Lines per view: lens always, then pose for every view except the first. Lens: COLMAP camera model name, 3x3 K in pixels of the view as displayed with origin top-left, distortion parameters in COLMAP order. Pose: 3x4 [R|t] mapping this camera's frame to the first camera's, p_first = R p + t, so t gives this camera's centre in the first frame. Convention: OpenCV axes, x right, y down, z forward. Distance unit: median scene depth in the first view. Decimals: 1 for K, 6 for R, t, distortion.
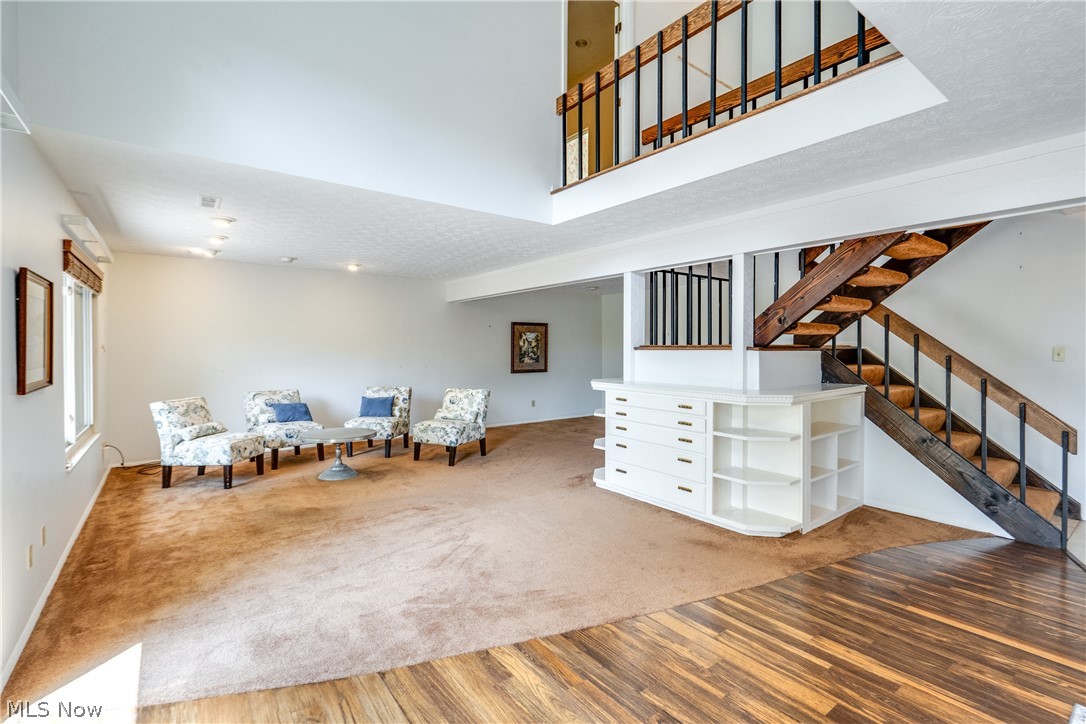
lens RADIAL K [[517.7, 0, 550.9], [0, 517.7, 351.8], [0, 0, 1]] dist [0.012299, -0.000837]
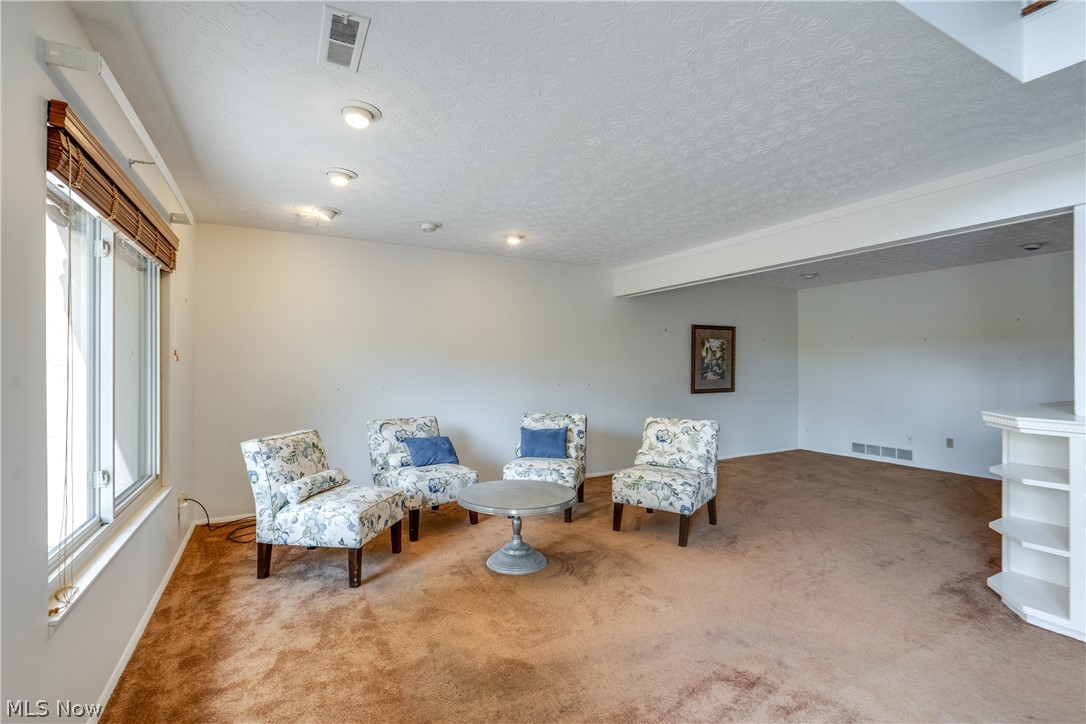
lens RADIAL K [[497.3, 0, 543.0], [0, 497.3, 362.0], [0, 0, 1]] dist [-0.000793, 0.000573]
pose [[0.990193, -0.002128, -0.139693, -0.278497], [0.000243, 0.999909, -0.013514, 0.008463], [0.139709, 0.013348, 0.990103, 0.391974]]
